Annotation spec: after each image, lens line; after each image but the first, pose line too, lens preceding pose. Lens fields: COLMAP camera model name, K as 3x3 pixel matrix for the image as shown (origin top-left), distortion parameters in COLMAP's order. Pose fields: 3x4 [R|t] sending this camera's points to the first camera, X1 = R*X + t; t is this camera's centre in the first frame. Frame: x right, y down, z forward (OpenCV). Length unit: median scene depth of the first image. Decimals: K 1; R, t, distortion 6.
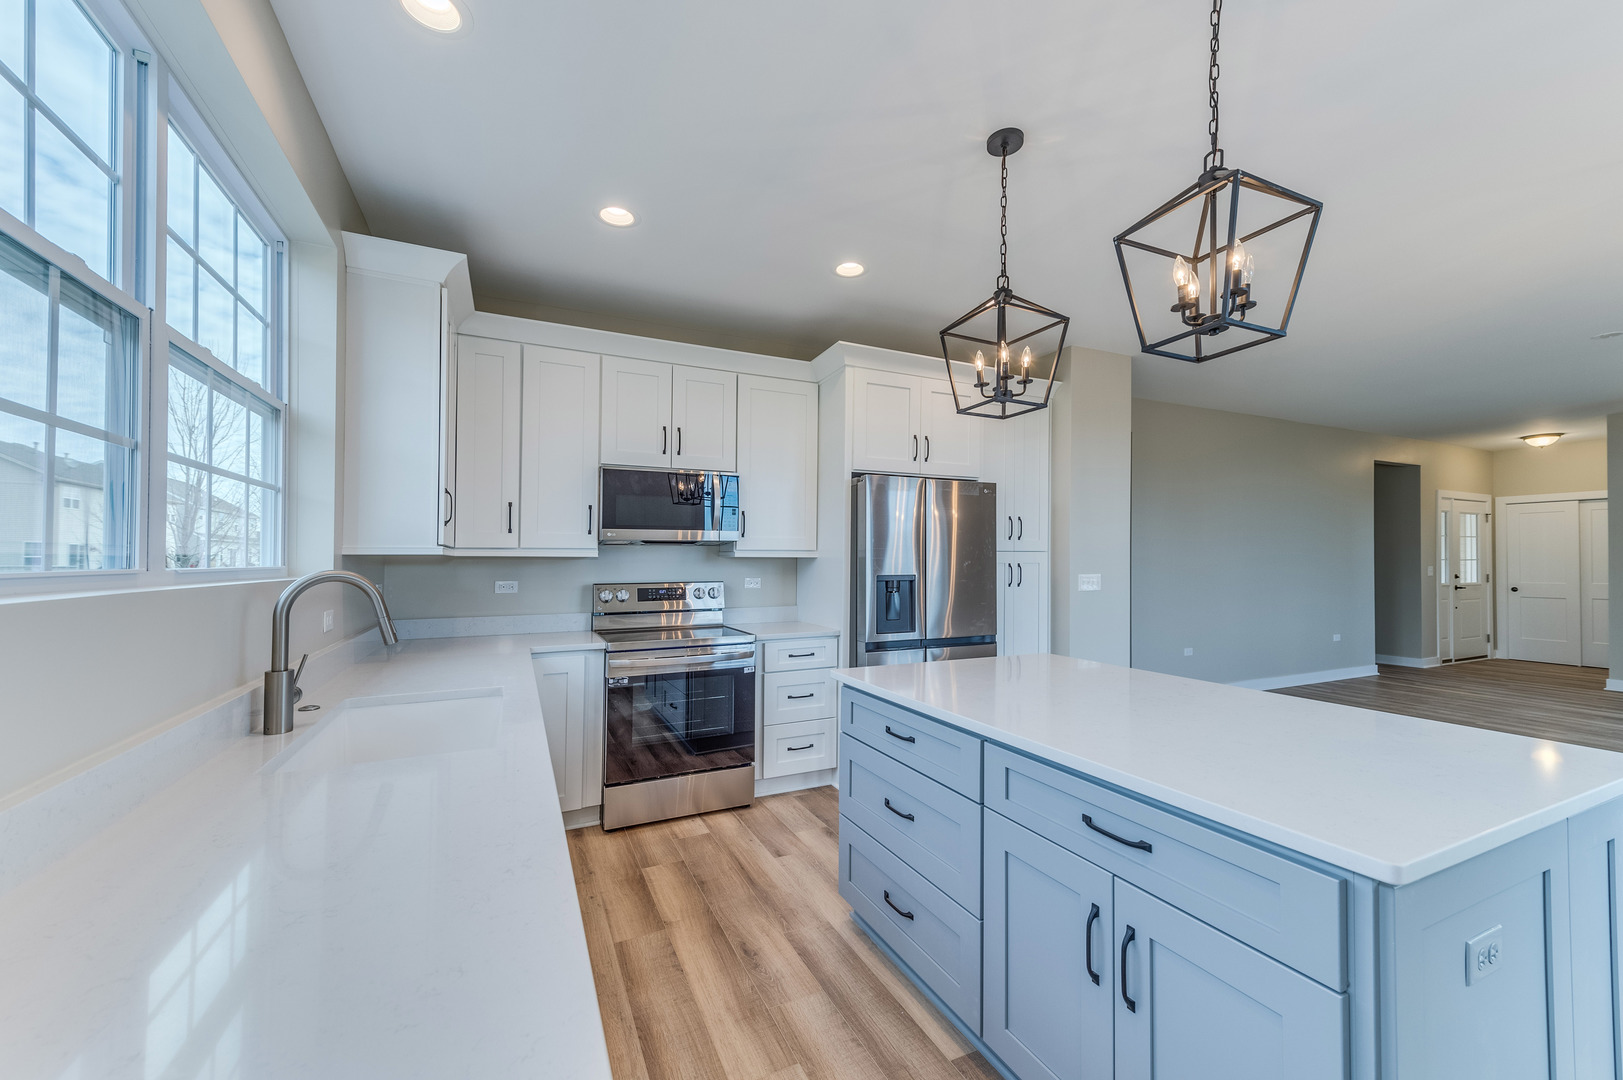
lens RADIAL K [[635.1, 0, 815.0], [0, 635.1, 555.5], [0, 0, 1]] dist [0.011629, -0.001647]
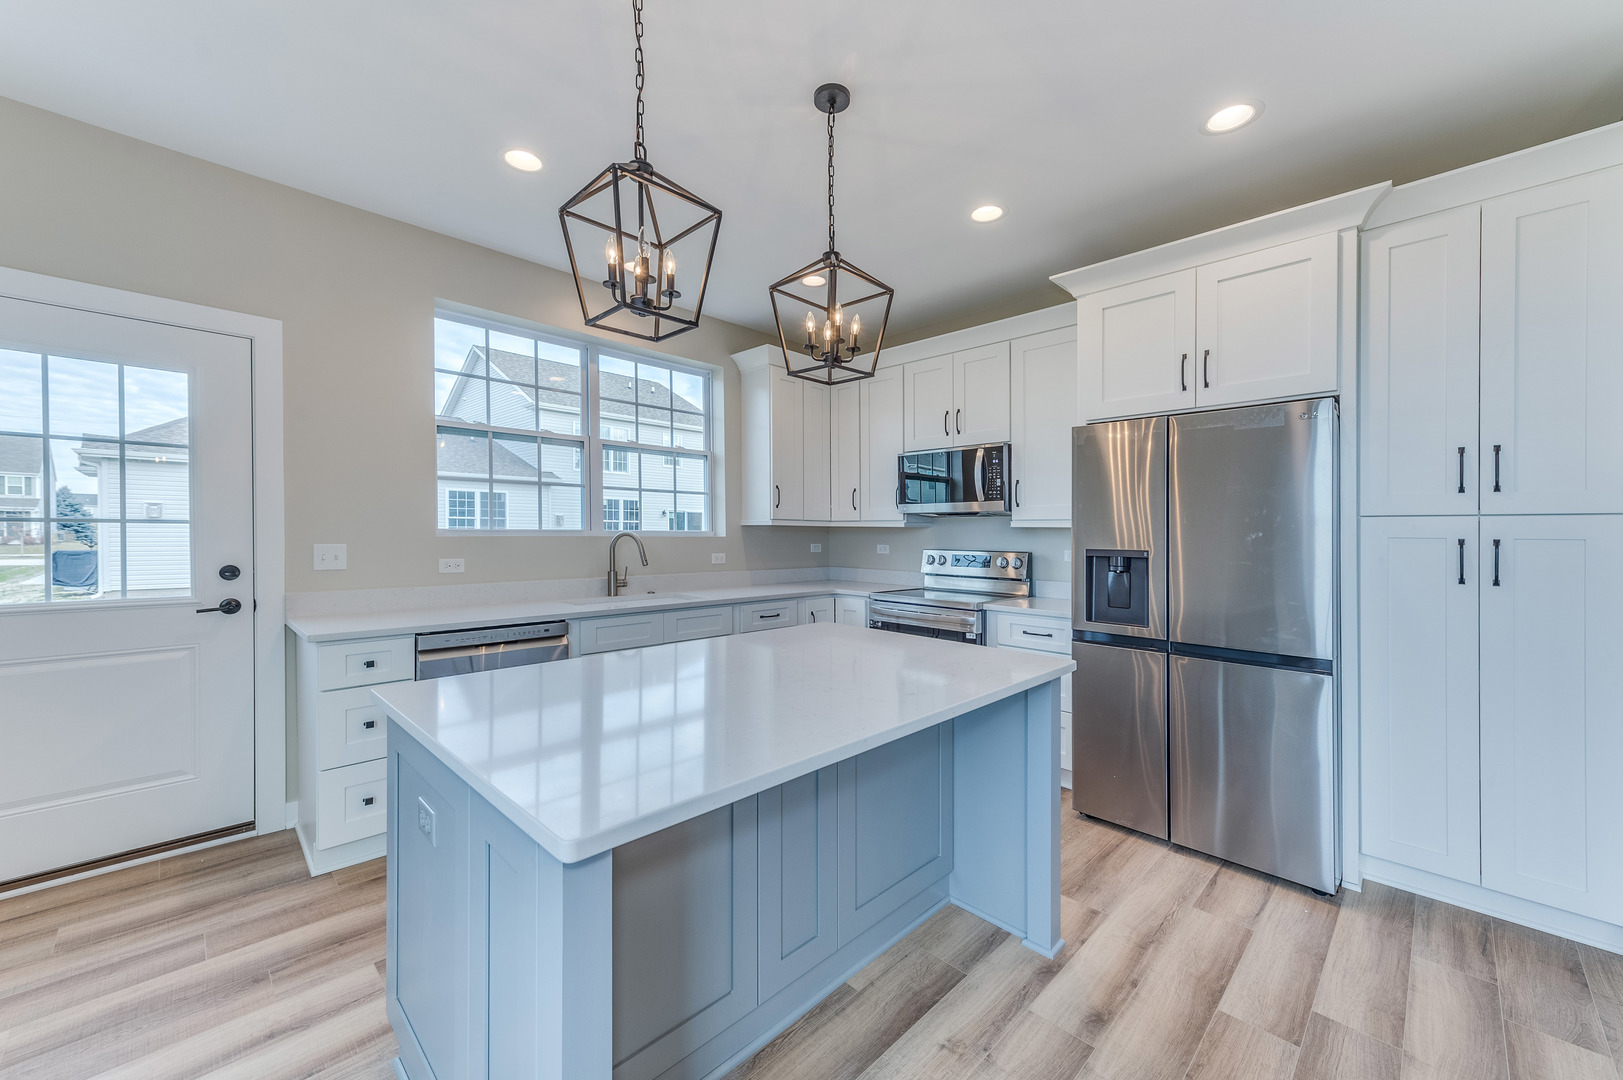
lens RADIAL K [[635.1, 0, 812.5], [0, 635.1, 556.7], [0, 0, 1]] dist [0.011629, -0.001647]
pose [[0.337857, 0.041030, -0.940303, 0.312439], [-0.003923, 0.999102, 0.042187, 0.003385], [0.941189, -0.010564, 0.337714, 0.167025]]
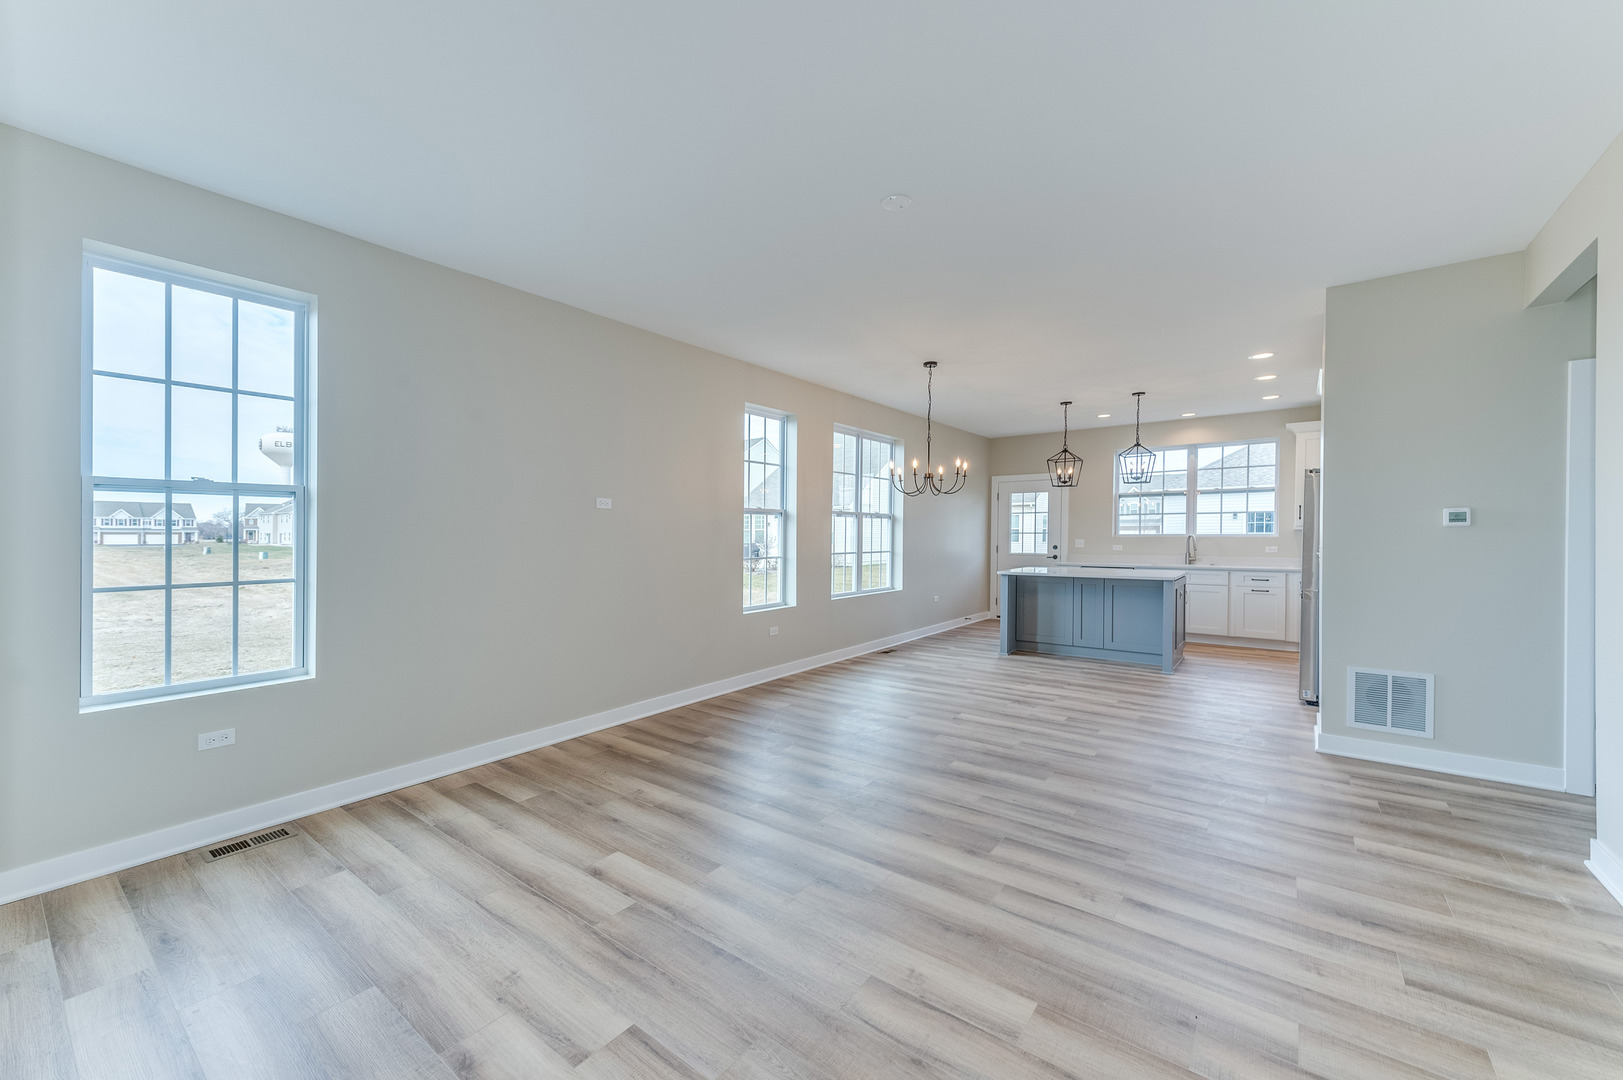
lens RADIAL K [[635.1, 0, 806.1], [0, 635.1, 557.6], [0, 0, 1]] dist [0.011629, -0.001647]
pose [[-0.884603, 0.018794, -0.465967, 0.805701], [0.004455, 0.999483, 0.031854, 0.006433], [0.466324, 0.026102, -0.884229, 0.765951]]
